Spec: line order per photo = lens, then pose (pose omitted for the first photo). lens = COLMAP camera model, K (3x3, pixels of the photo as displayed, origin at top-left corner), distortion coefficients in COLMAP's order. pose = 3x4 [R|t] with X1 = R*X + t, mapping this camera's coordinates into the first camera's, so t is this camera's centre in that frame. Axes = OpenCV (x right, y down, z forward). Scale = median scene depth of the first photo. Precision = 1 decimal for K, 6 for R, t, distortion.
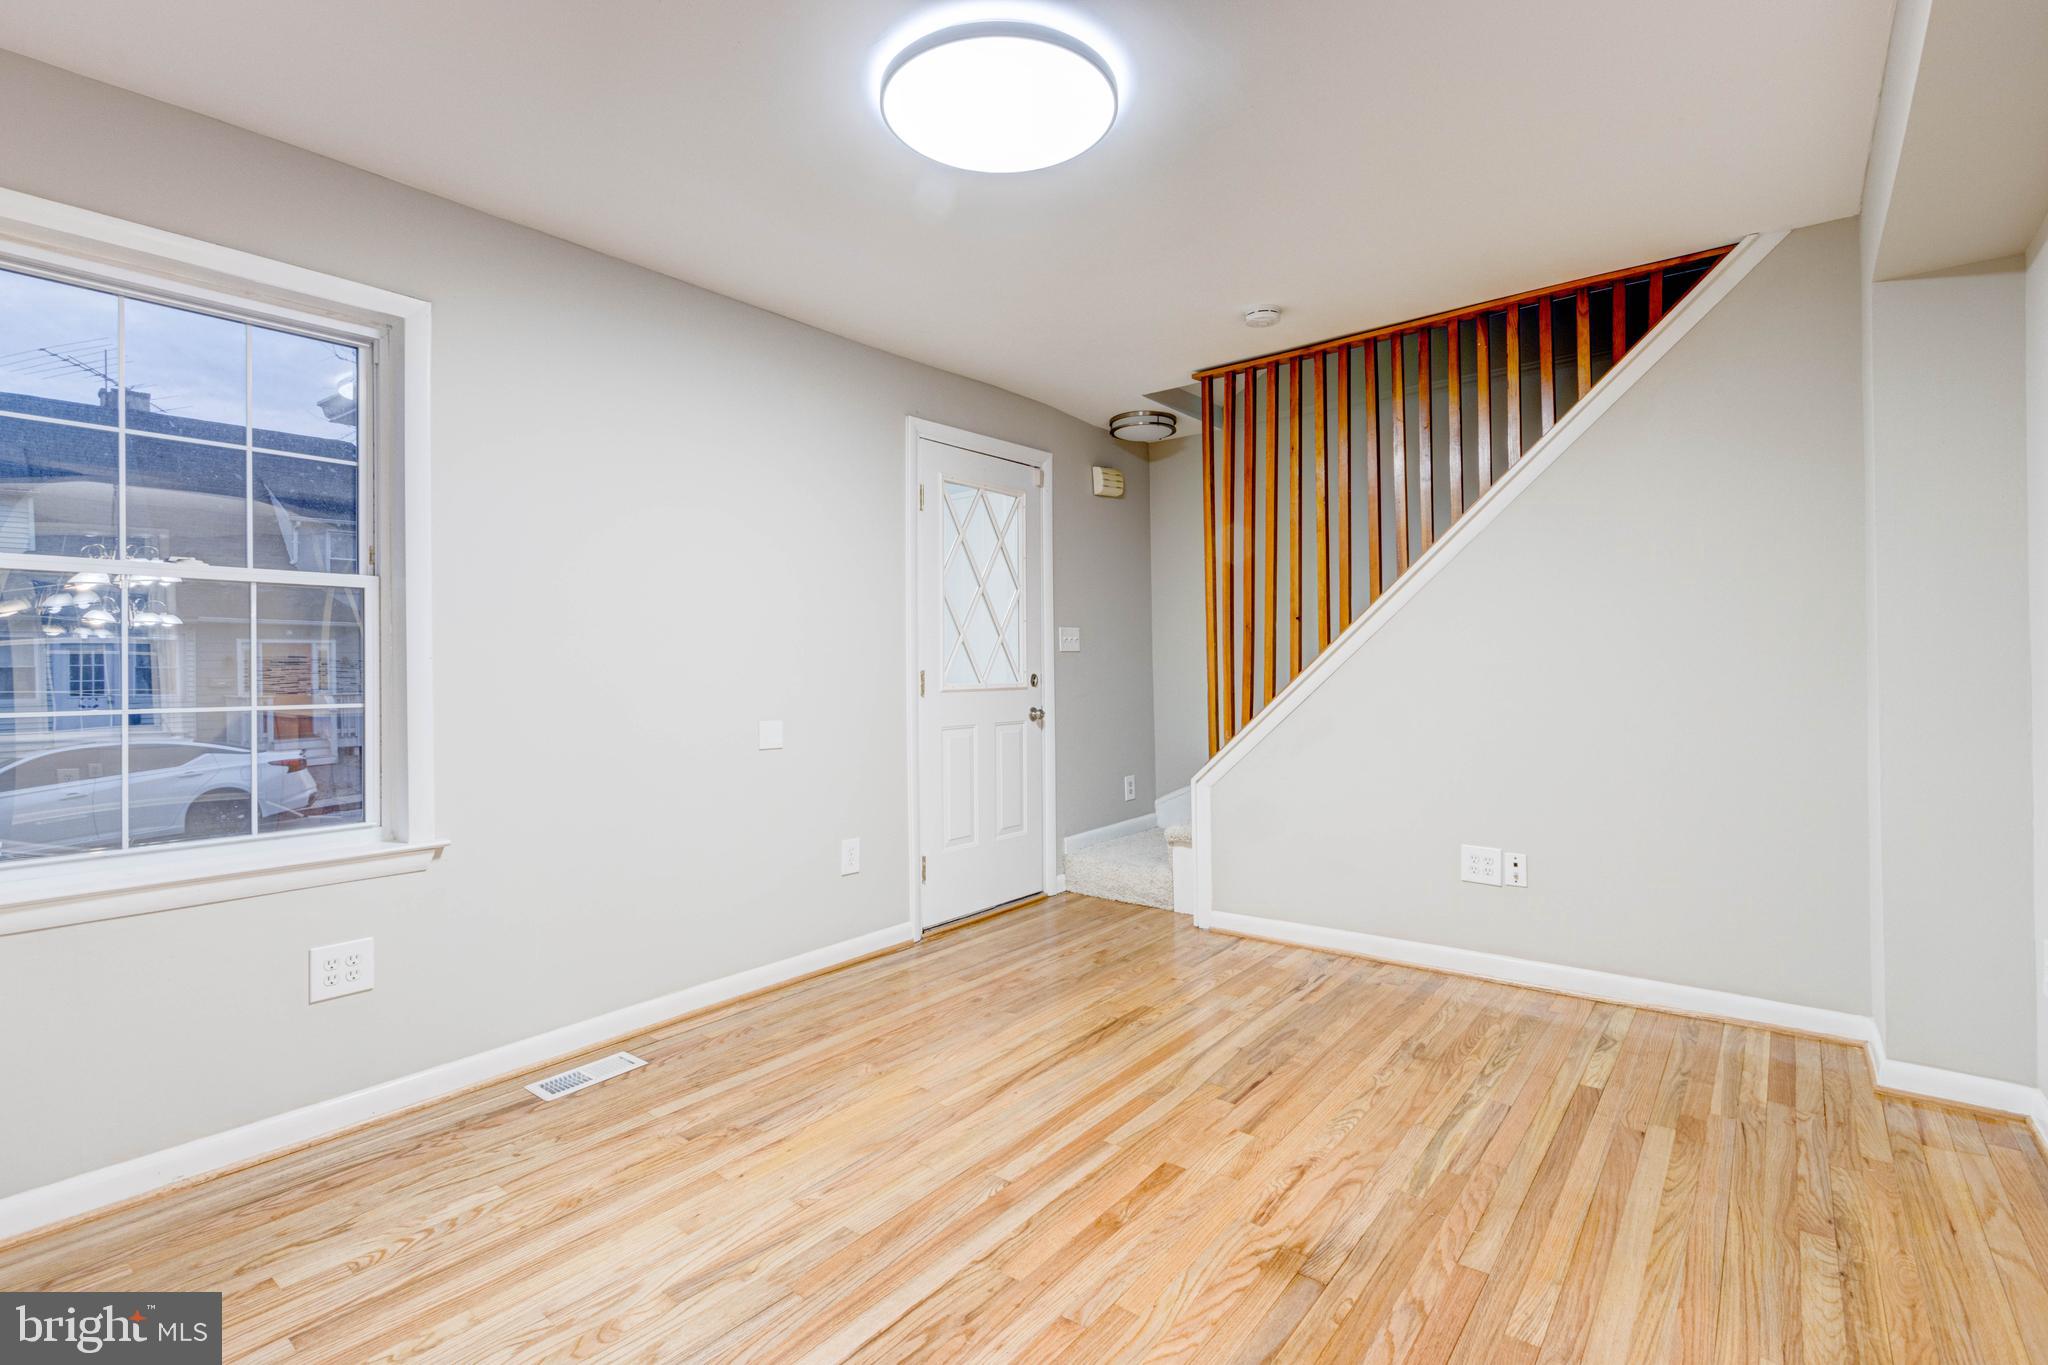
lens RADIAL K [[938.1, 0, 1025.8], [0, 938.1, 663.1], [0, 0, 1]] dist [0.009383, -0.003354]
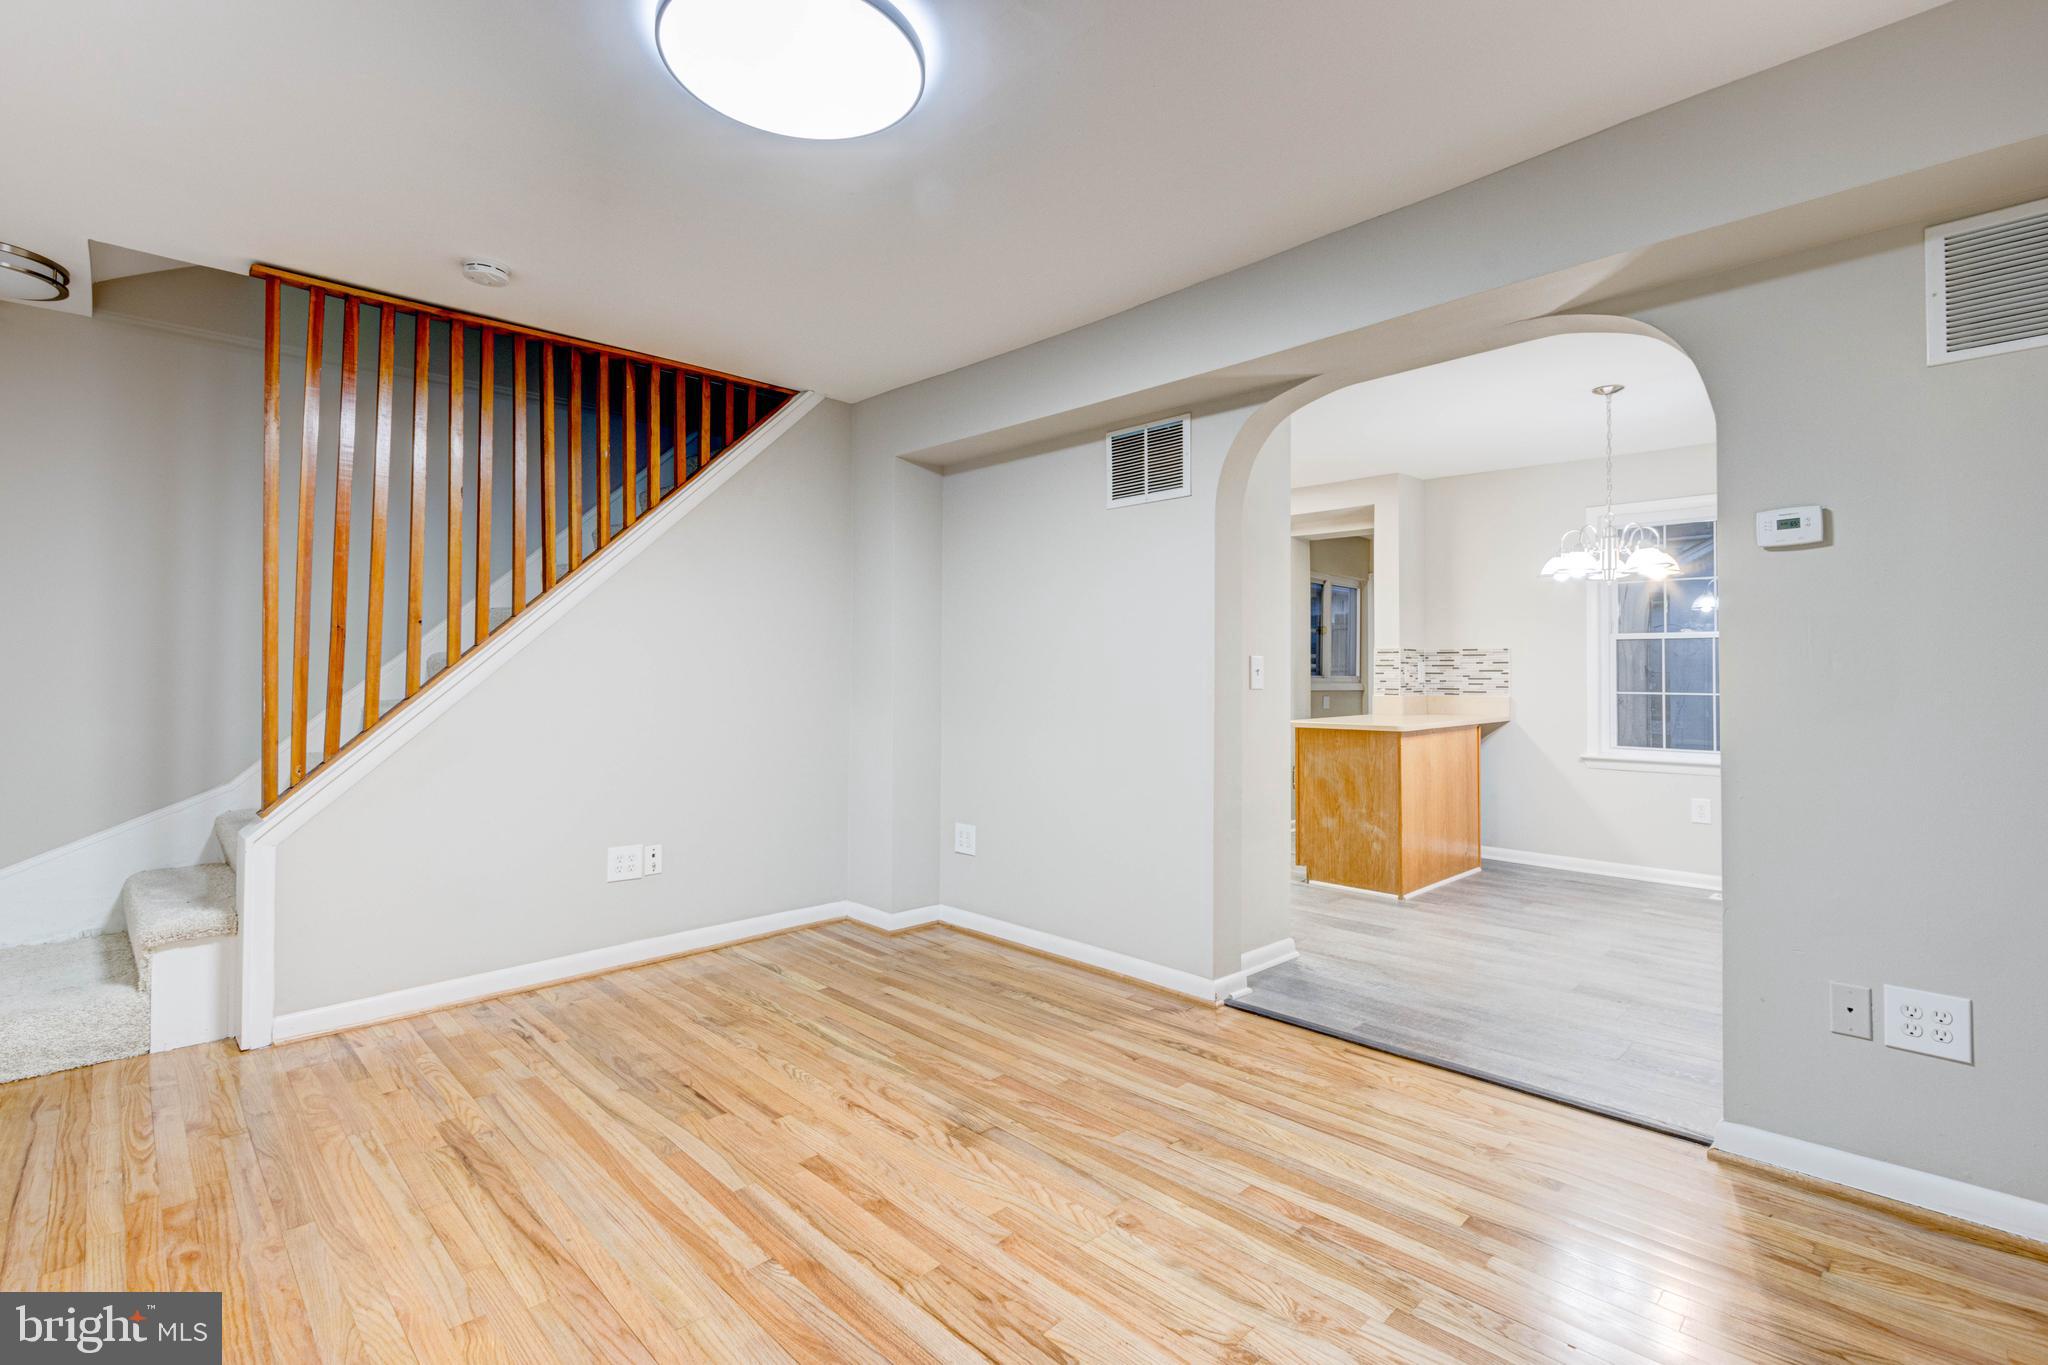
lens RADIAL K [[938.1, 0, 1023.9], [0, 938.1, 680.8], [0, 0, 1]] dist [0.009383, -0.003354]
pose [[0.119129, 0.008604, 0.992841, -0.682384], [-0.007356, 0.999943, -0.007783, 0.009226], [-0.992852, -0.006376, 0.119186, 0.515933]]
